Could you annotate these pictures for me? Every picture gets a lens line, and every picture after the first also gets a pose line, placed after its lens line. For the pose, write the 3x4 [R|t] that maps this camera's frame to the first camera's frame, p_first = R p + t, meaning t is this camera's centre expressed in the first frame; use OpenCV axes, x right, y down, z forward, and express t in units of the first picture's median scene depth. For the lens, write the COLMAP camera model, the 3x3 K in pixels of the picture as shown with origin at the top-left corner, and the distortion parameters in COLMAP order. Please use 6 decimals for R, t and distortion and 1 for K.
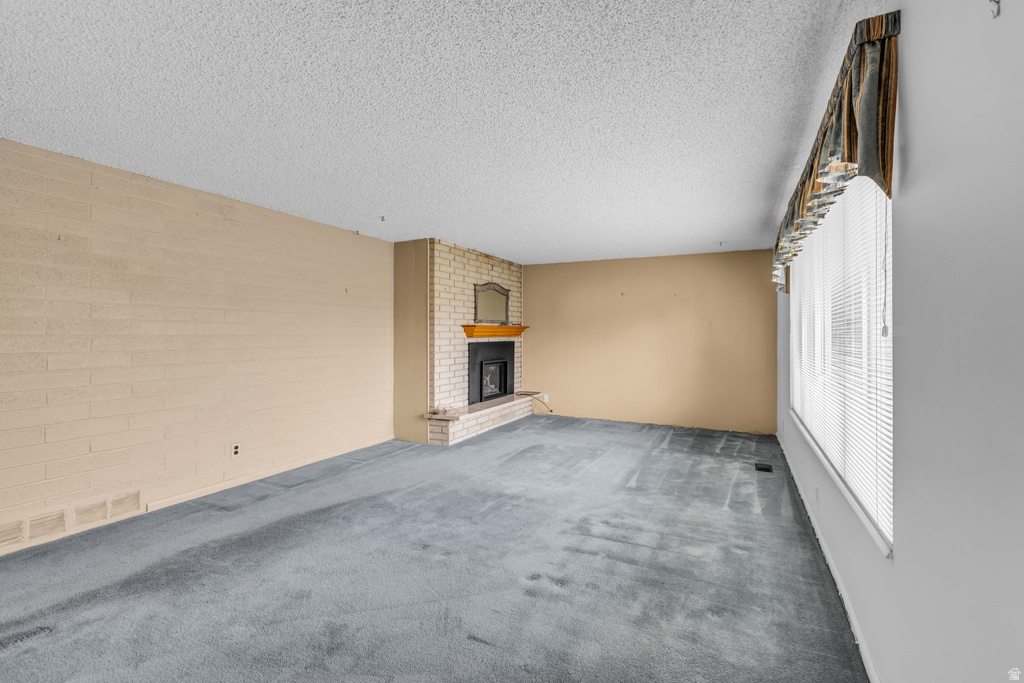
lens RADIAL K [[458.8, 0, 505.0], [0, 458.8, 333.5], [0, 0, 1]] dist [0.010494, -0.000051]
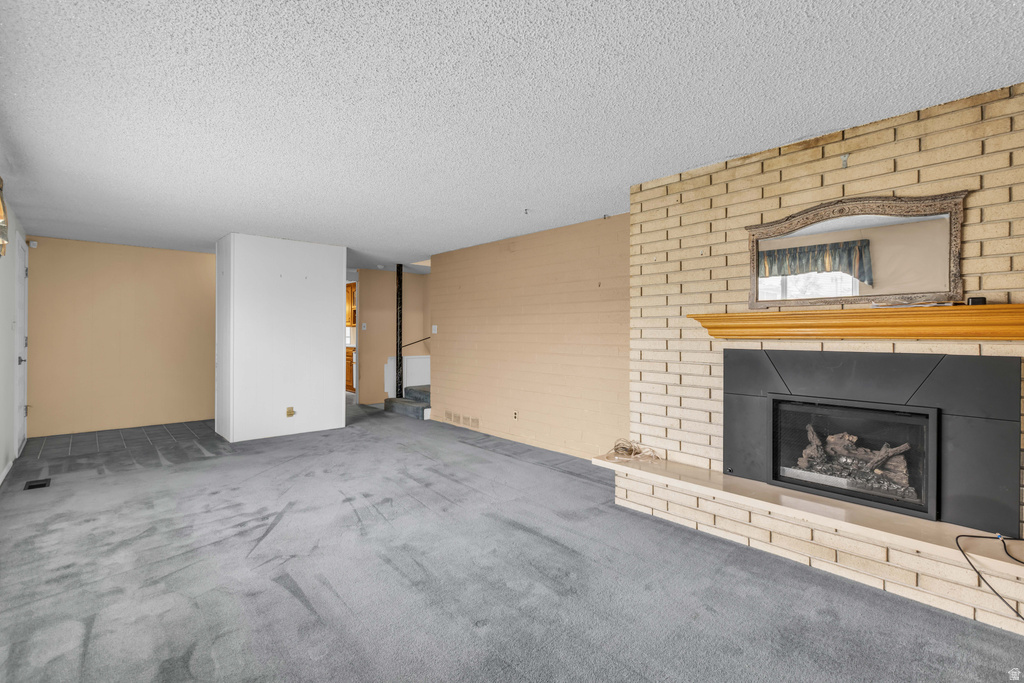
lens RADIAL K [[458.8, 0, 505.0], [0, 458.8, 333.5], [0, 0, 1]] dist [0.010494, -0.000051]
pose [[-0.345309, 0.000142, -0.938489, 0.481315], [-0.000610, 1.000000, 0.000376, 0.002660], [0.938489, 0.000702, -0.345308, 0.953254]]
